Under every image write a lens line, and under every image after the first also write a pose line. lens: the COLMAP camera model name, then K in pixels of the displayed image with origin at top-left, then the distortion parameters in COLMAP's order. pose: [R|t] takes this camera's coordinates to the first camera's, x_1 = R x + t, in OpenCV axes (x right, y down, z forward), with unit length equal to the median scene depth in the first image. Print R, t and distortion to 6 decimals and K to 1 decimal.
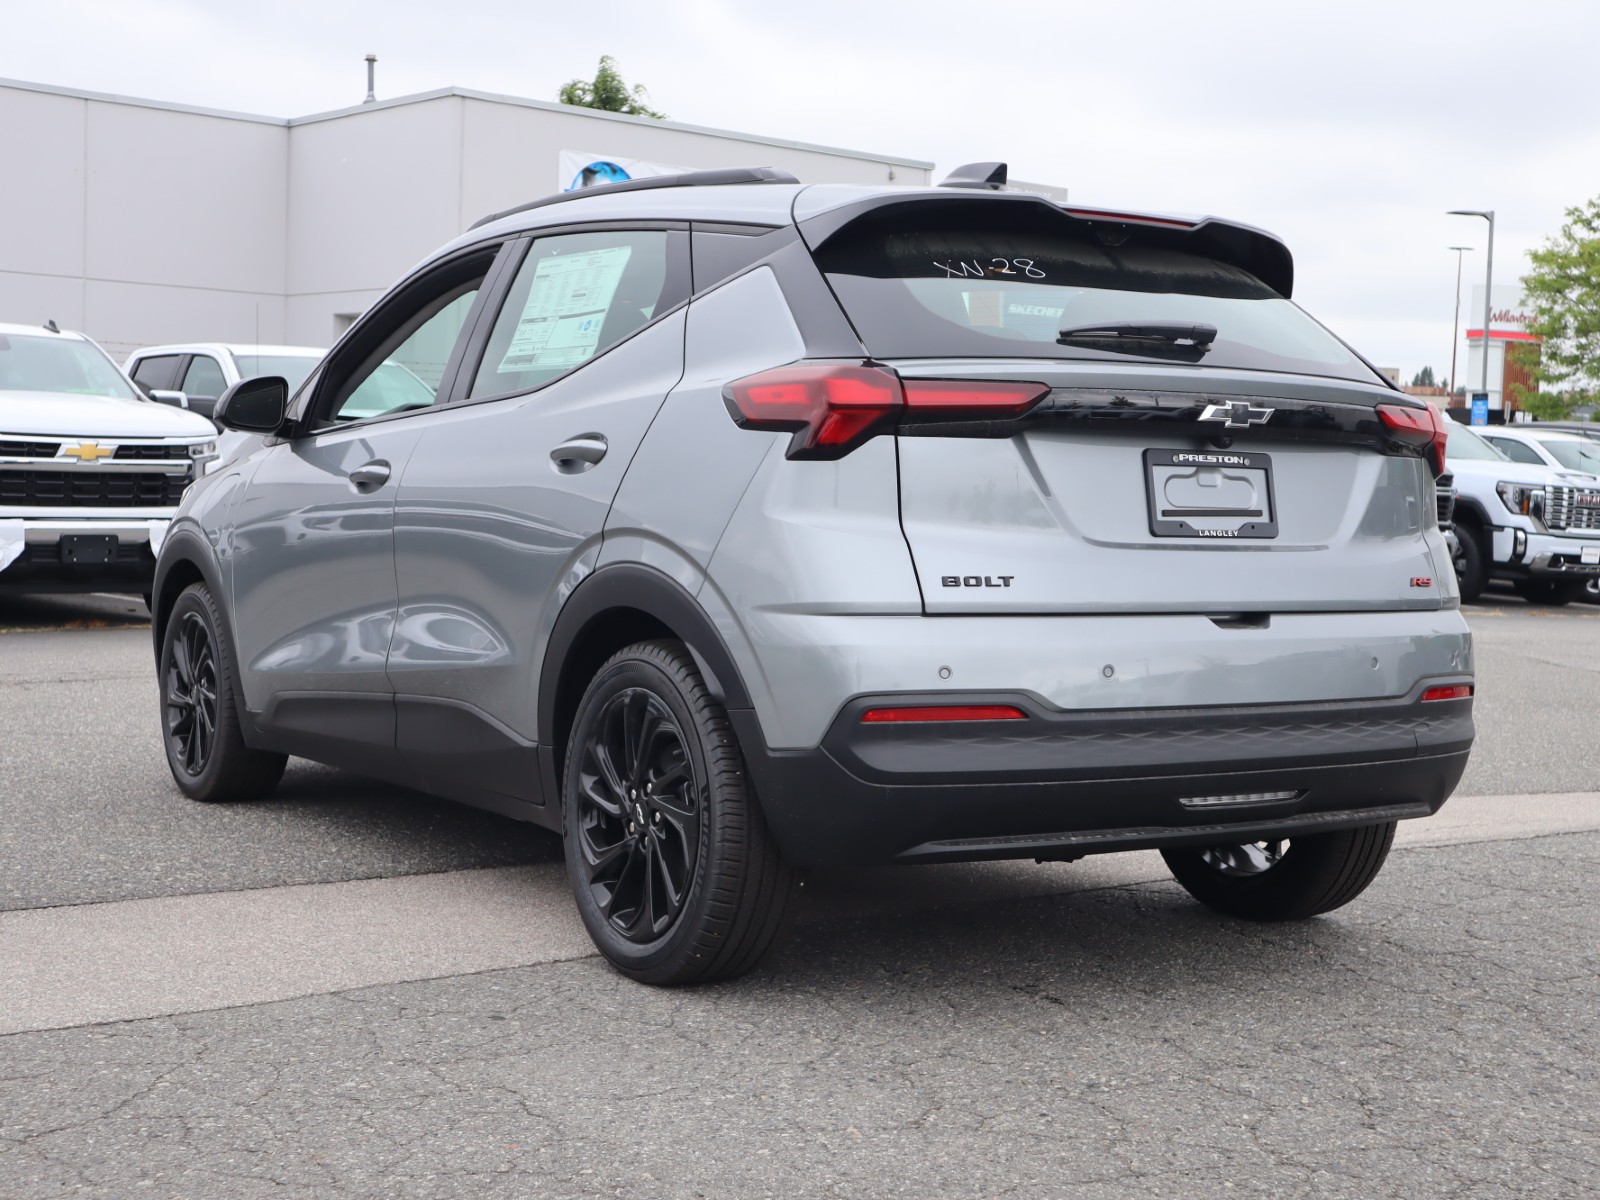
lens RADIAL K [[2058.7, 0, 786.5], [0, 2058.7, 608.7], [0, 0, 1]] dist [0.003396, 0.000000]
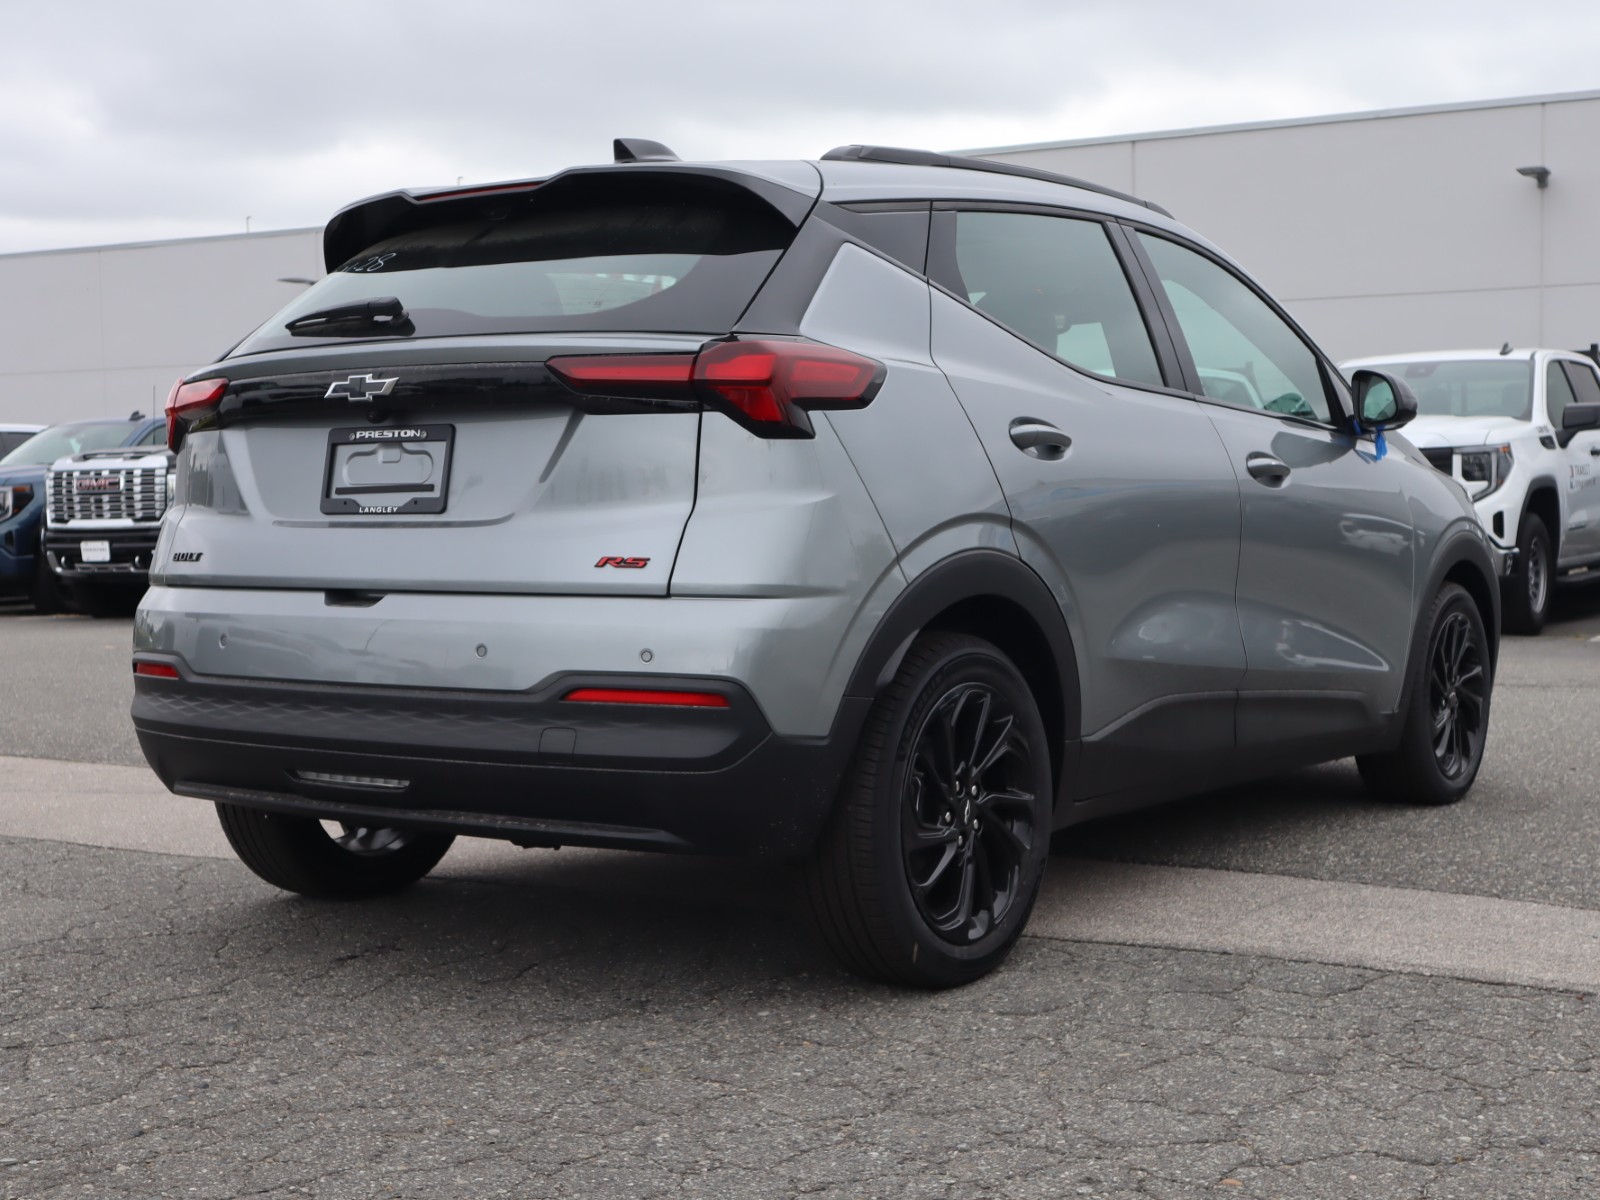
lens RADIAL K [[2058.7, 0, 789.8], [0, 2058.7, 600.4], [0, 0, 1]] dist [0.003396, 0.000000]
pose [[0.433353, 0.017956, -0.901045, 1.189641], [-0.024185, 0.999673, 0.008290, -0.006500], [0.900900, 0.018199, 0.433646, 0.759357]]
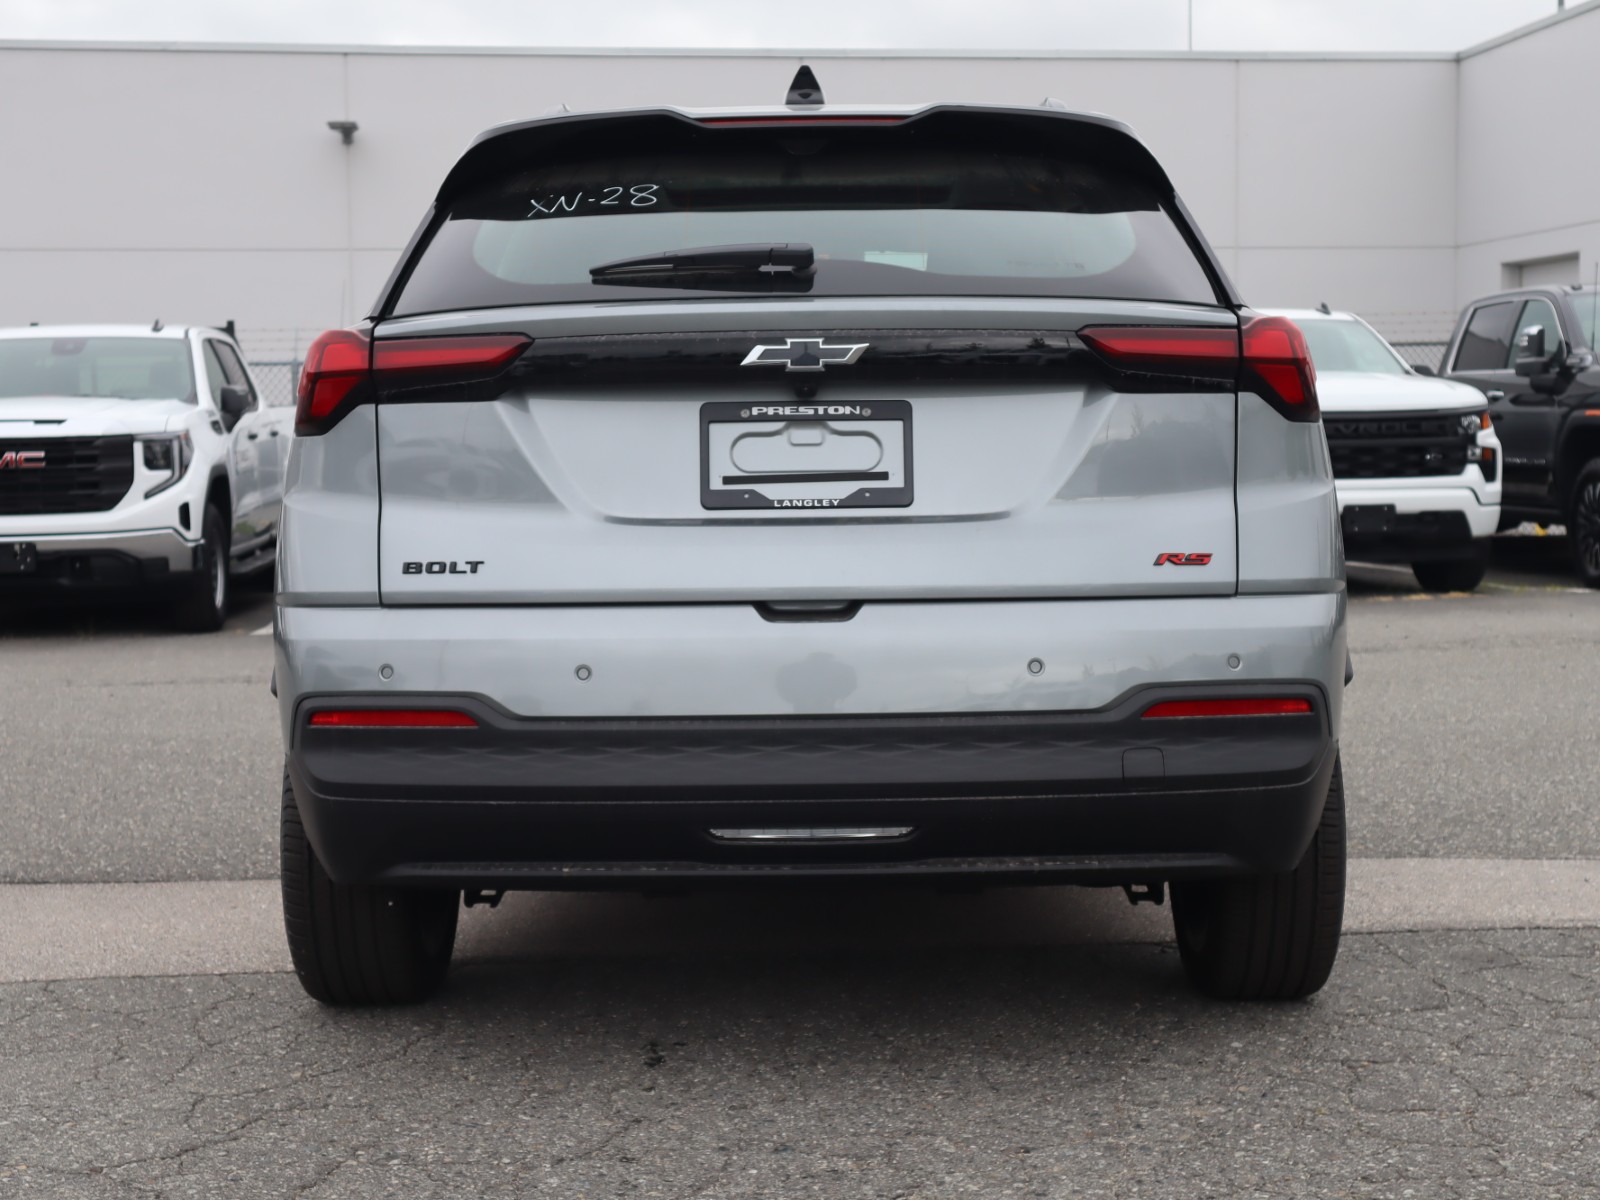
lens RADIAL K [[2292.6, 0, 797.9], [0, 2292.6, 589.1], [0, 0, 1]] dist [-0.005058, 0.000000]
pose [[0.856441, -0.003477, -0.516233, 0.675552], [0.006028, 0.999976, 0.003266, -0.005981], [0.516209, -0.005909, 0.856442, 0.232579]]
